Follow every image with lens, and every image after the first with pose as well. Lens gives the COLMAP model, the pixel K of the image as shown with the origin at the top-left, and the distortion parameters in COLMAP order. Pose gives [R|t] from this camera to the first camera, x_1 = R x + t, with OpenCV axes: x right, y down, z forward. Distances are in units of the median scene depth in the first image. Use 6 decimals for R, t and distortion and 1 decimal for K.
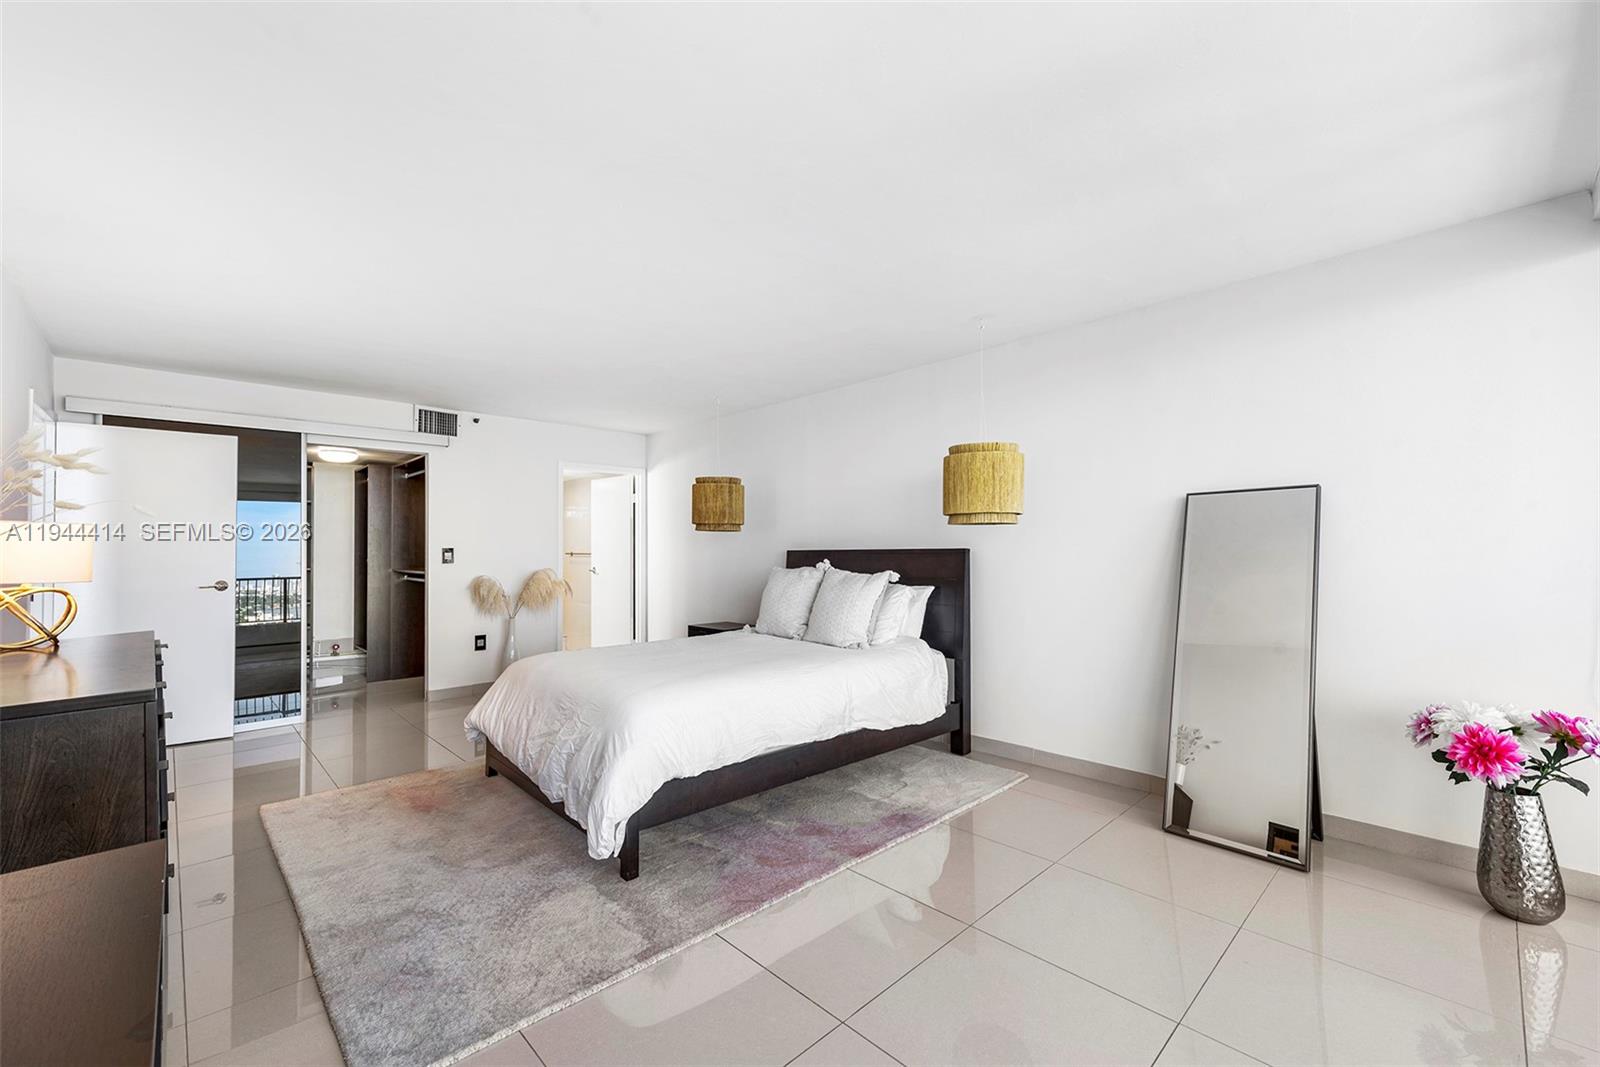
lens RADIAL K [[656.6, 0, 800.0], [0, 656.6, 533.5], [0, 0, 1]] dist [0.002225, 0.000138]
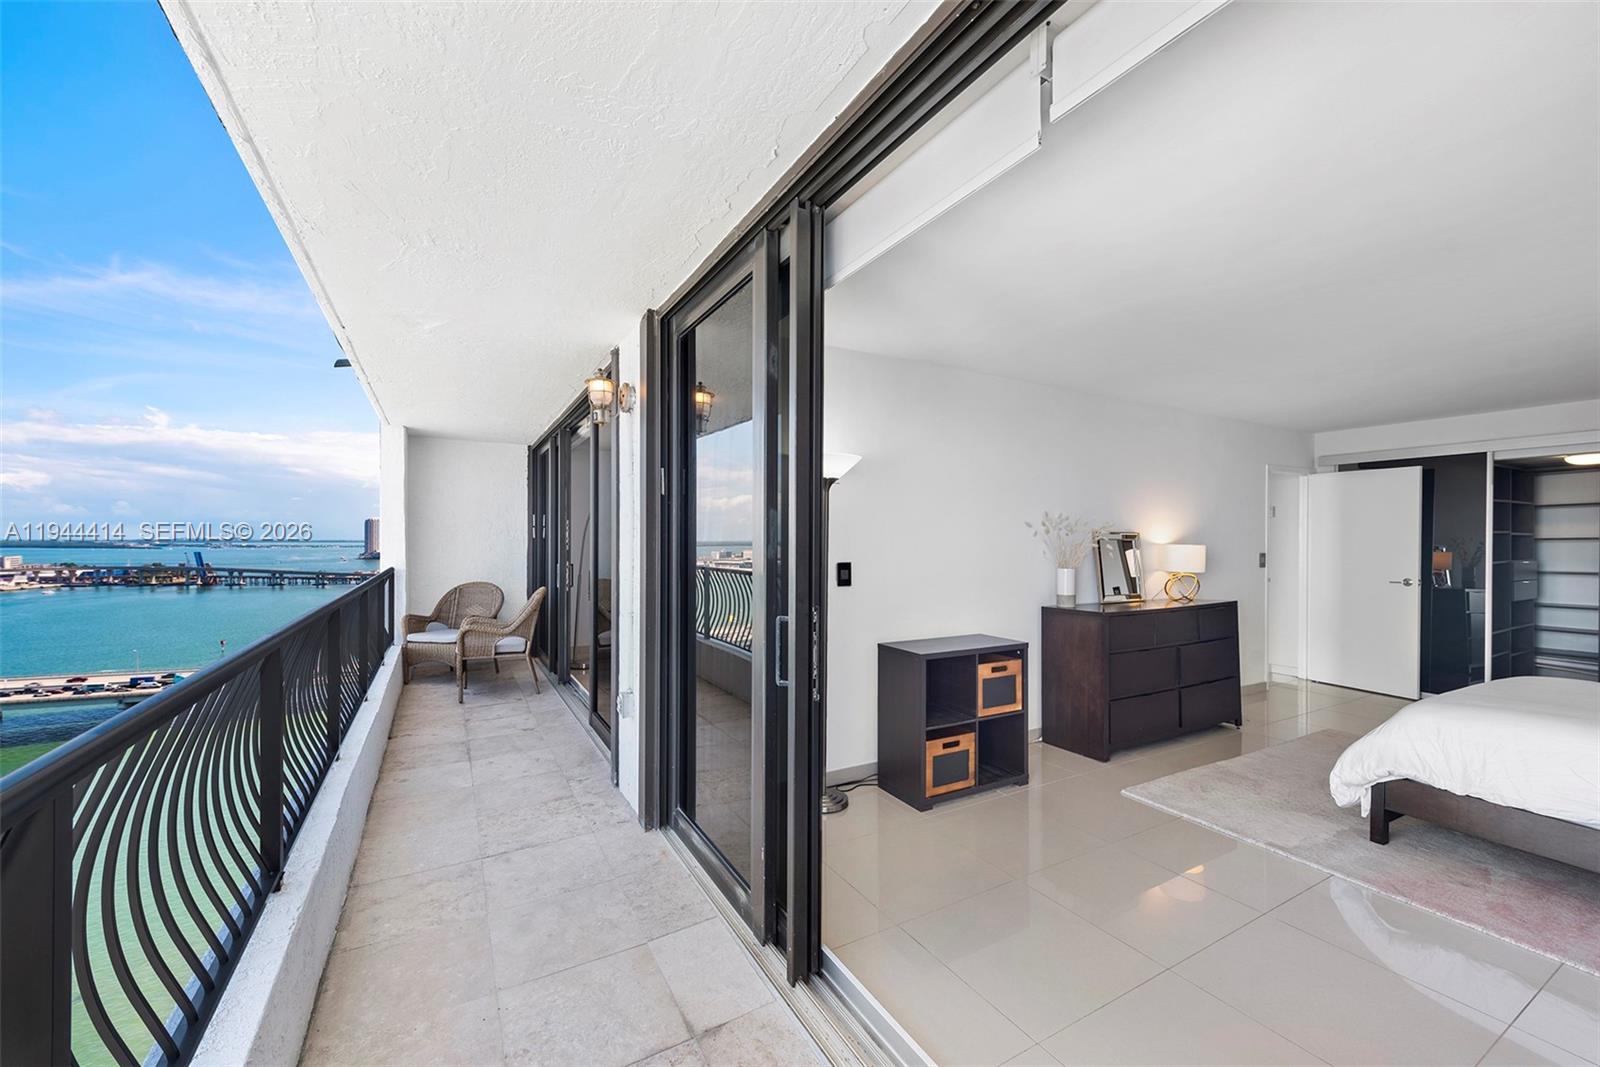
lens RADIAL K [[625.7, 0, 800.0], [0, 625.7, 533.5], [0, 0, 1]] dist [0.002510, 0.000239]
pose [[-0.254980, -0.000702, -0.966946, 0.797385], [0.021377, 0.999751, -0.006363, -0.044619], [0.966710, -0.022292, -0.254902, 0.190618]]
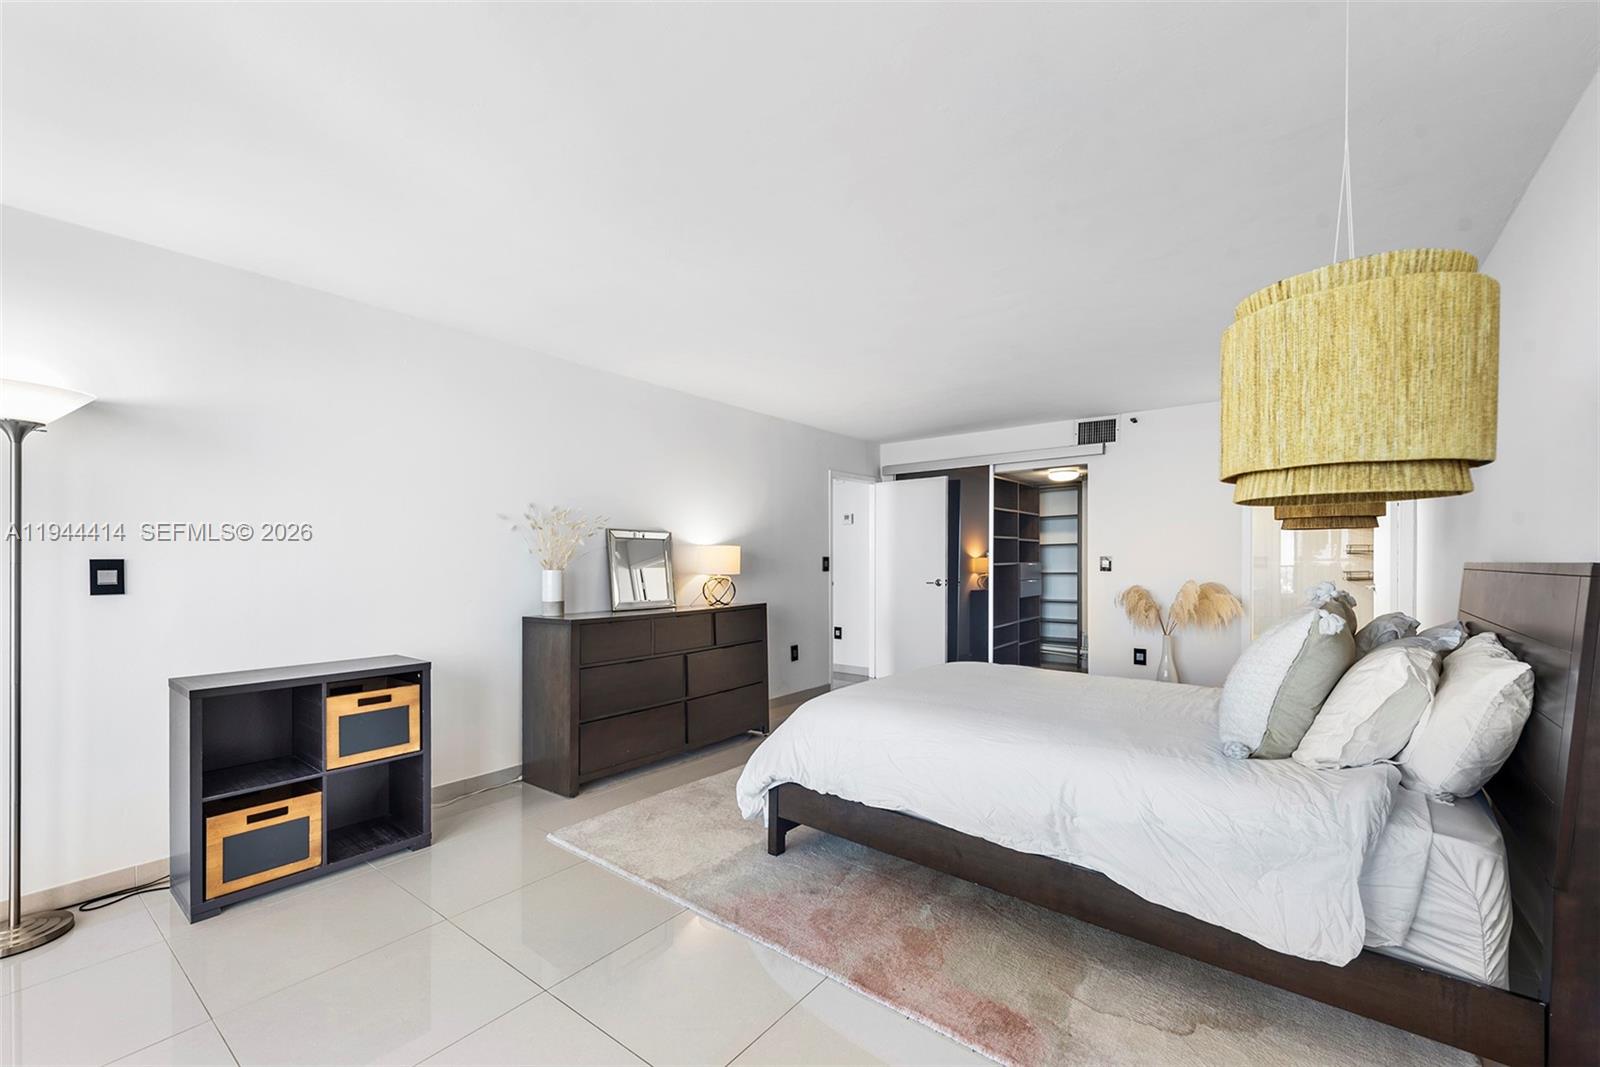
lens RADIAL K [[646.9, 0, 794.0], [0, 646.9, 561.7], [0, 0, 1]] dist [0.002862, 0.000051]
pose [[0.139954, 0.010557, -0.990102, 0.582764], [0.024772, 0.999593, 0.014160, 0.008126], [0.989848, -0.026509, 0.139636, 0.623163]]
